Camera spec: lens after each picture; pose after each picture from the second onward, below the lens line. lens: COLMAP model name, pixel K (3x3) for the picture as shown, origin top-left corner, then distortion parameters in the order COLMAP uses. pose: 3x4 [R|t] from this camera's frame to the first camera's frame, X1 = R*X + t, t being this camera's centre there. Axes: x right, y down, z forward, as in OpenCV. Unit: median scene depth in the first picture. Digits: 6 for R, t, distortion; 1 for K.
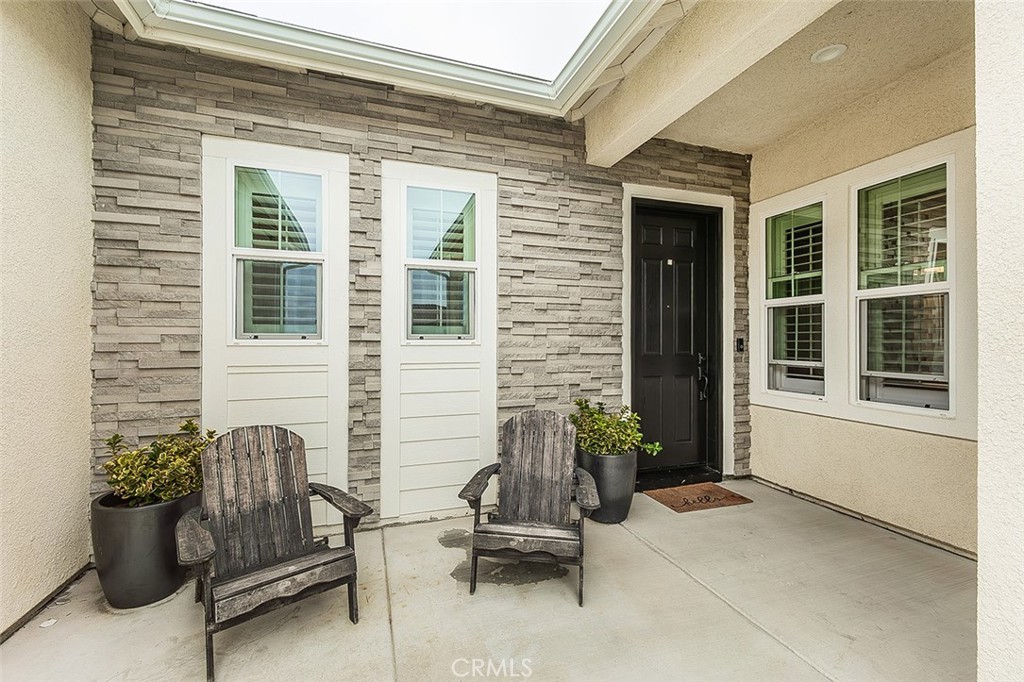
lens RADIAL K [[431.3, 0, 510.6], [0, 431.3, 339.3], [0, 0, 1]] dist [0.003094, 0.000867]
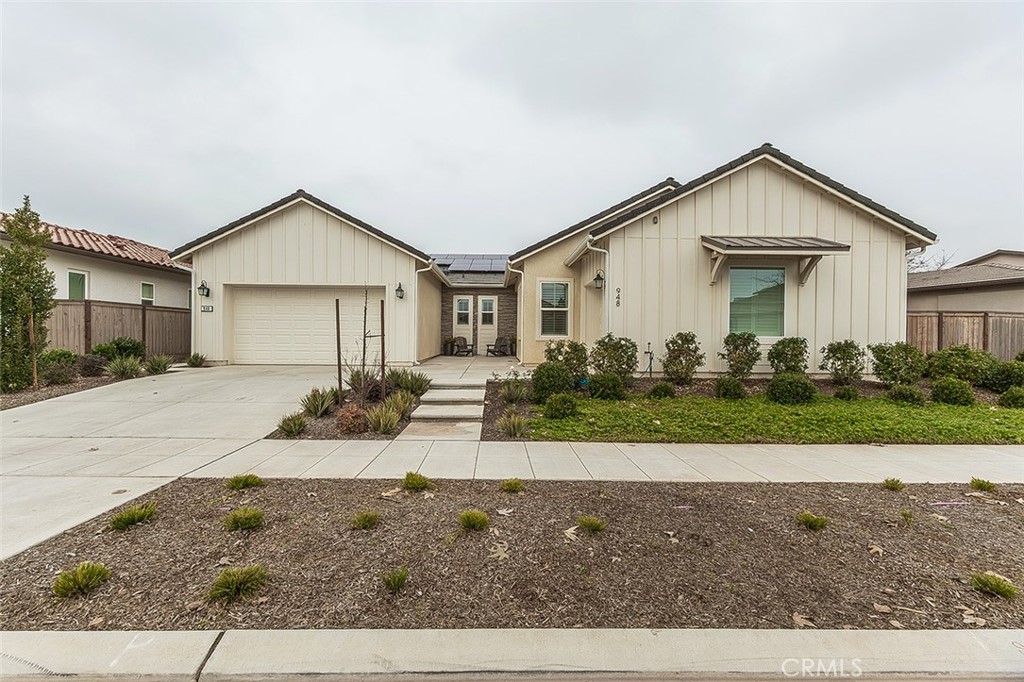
lens RADIAL K [[431.3, 0, 513.1], [0, 431.3, 343.9], [0, 0, 1]] dist [0.003094, 0.000867]
pose [[0.963353, 0.014103, -0.267867, 1.869534], [-0.008630, 0.999730, 0.021597, 0.137240], [0.268099, -0.018493, 0.963214, -4.881000]]
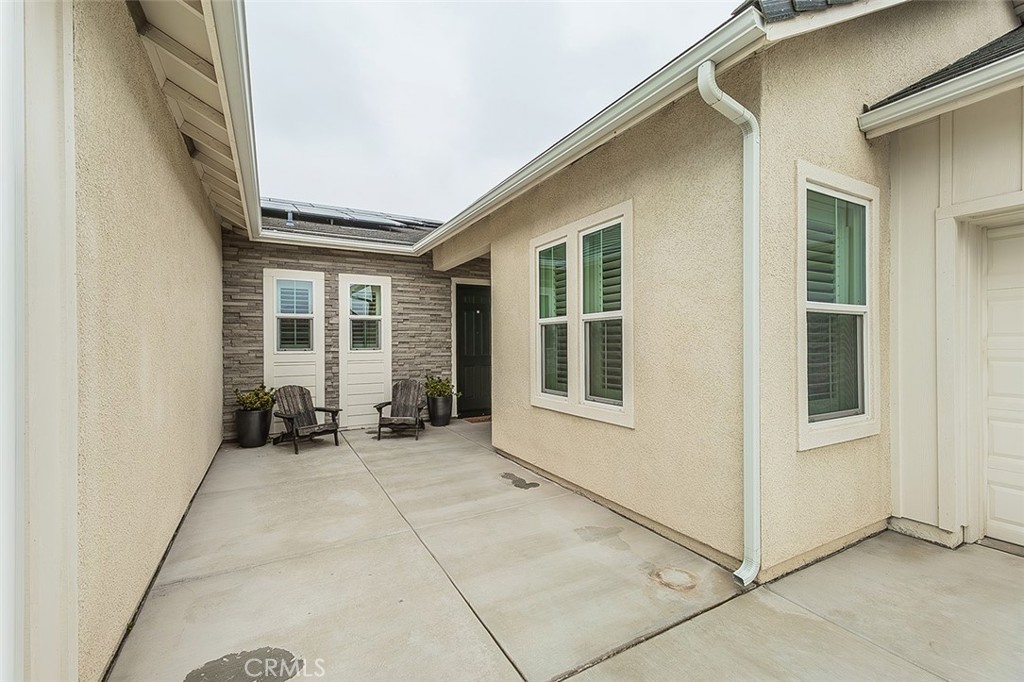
lens RADIAL K [[431.3, 0, 511.8], [0, 431.3, 343.1], [0, 0, 1]] dist [0.003094, 0.000867]
pose [[0.983530, -0.006286, 0.180636, 0.200155], [0.005952, 0.999979, 0.002390, -0.040485], [-0.180647, -0.001275, 0.983547, -1.481693]]
